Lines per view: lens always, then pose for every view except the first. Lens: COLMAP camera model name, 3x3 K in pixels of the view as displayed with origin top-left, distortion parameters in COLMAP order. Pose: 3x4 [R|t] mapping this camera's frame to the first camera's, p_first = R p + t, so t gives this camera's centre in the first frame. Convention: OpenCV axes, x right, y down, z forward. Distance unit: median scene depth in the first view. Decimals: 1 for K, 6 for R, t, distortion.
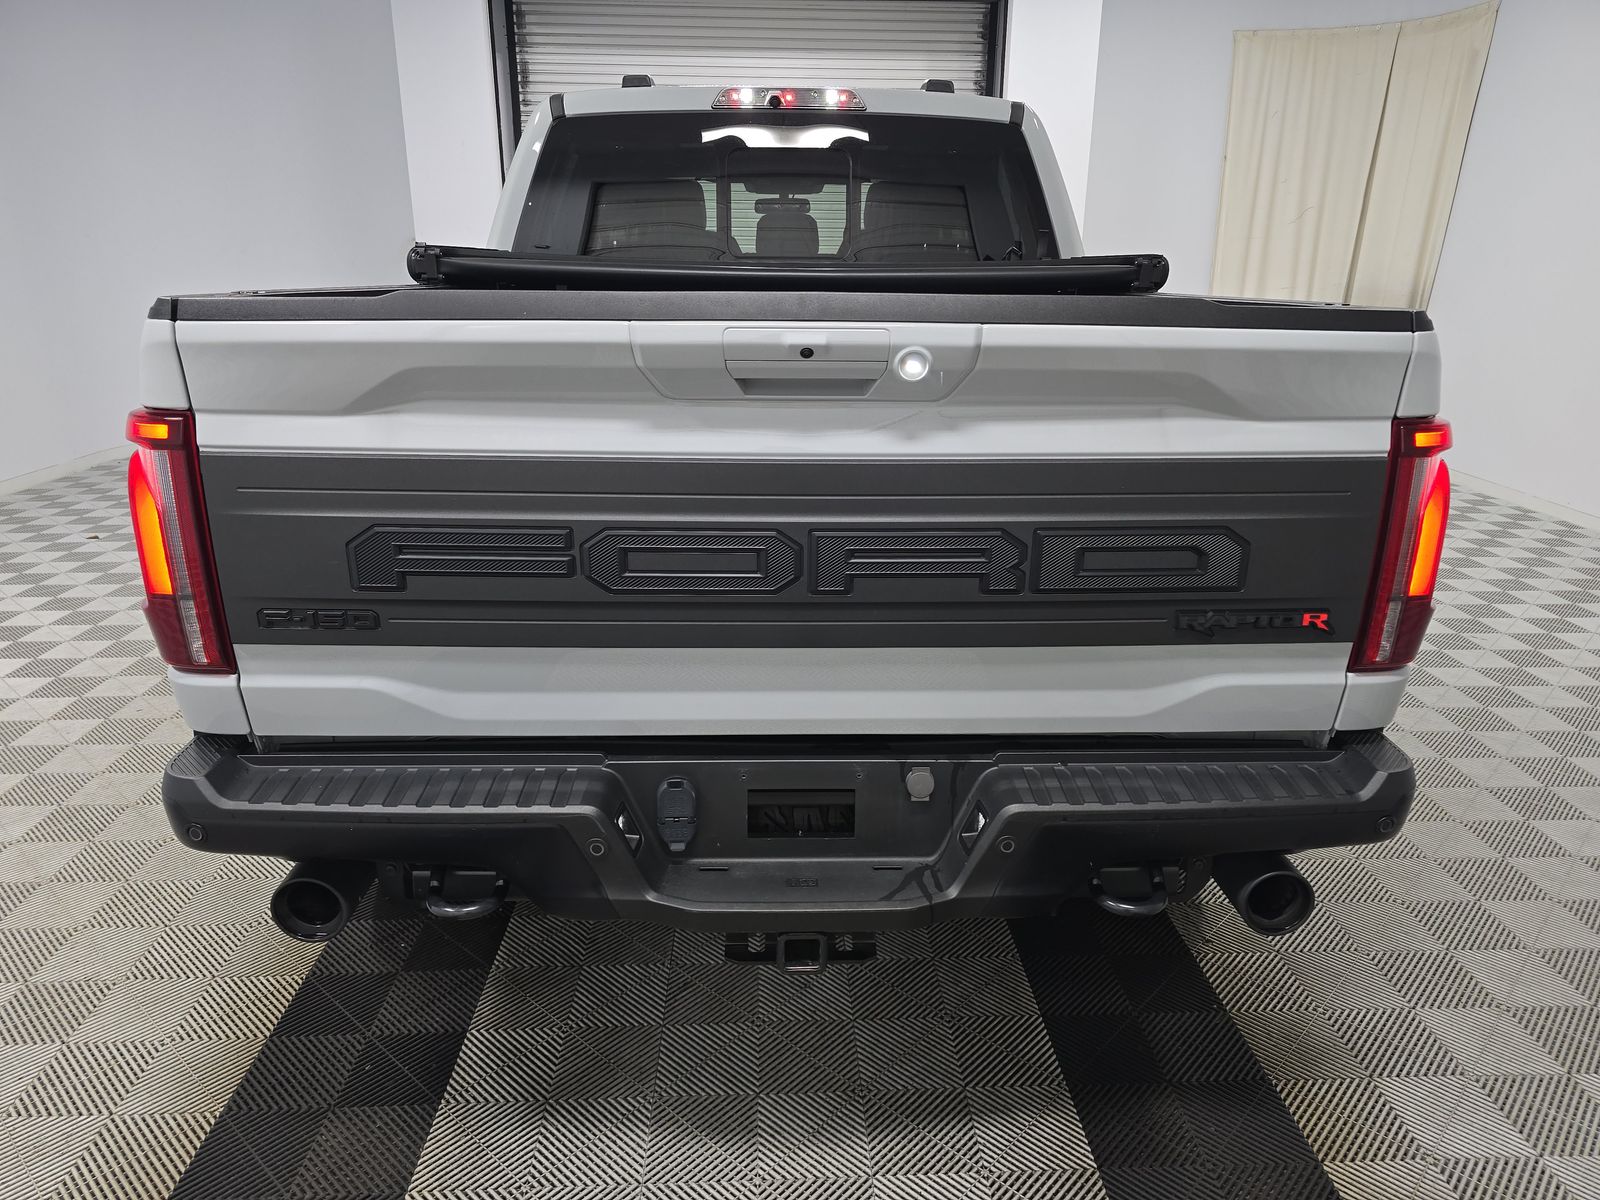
lens RADIAL K [[1060.0, 0, 800.0], [0, 1060.0, 600.0], [0, 0, 1]] dist [0.008592, 0.003108]
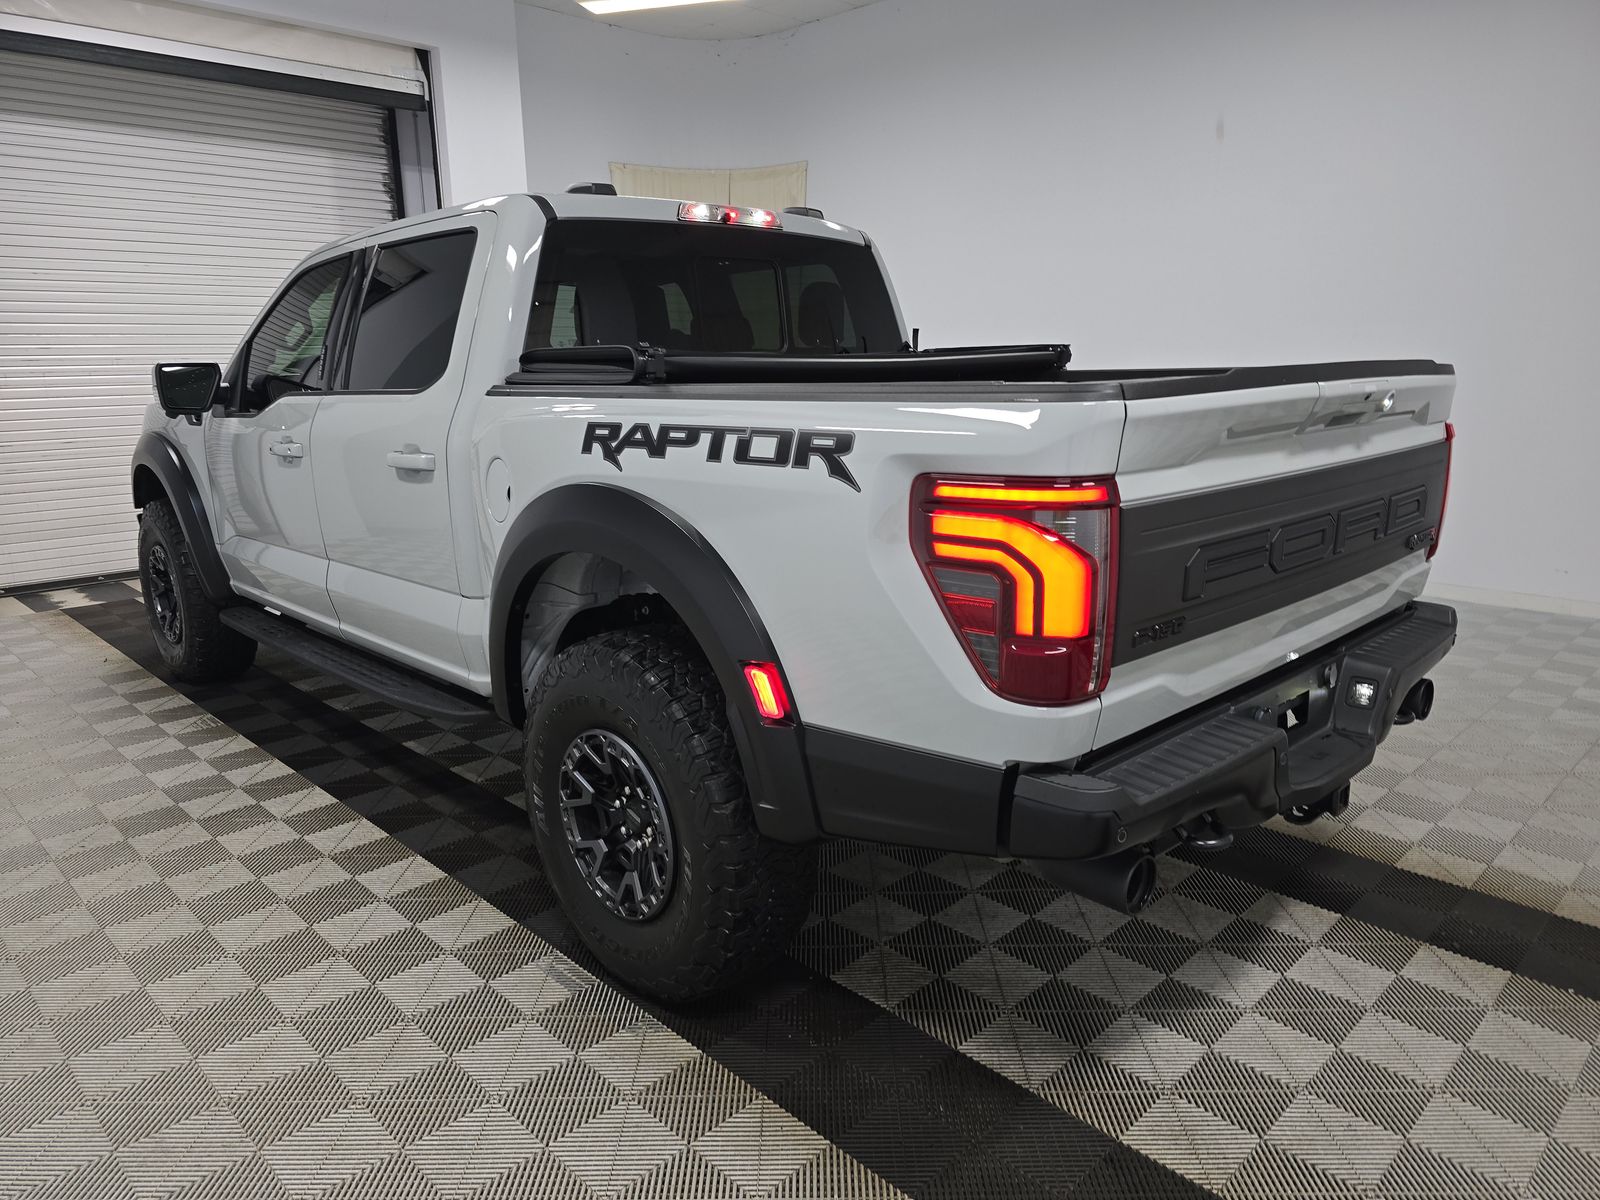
lens RADIAL K [[1071.3, 0, 806.8], [0, 1071.3, 603.4], [0, 0, 1]] dist [0.011307, -0.001335]
pose [[0.737577, -0.172131, 0.652956, -0.772441], [0.227624, 0.973749, -0.000426, -0.052816], [-0.635742, 0.148943, 0.757396, 0.148798]]
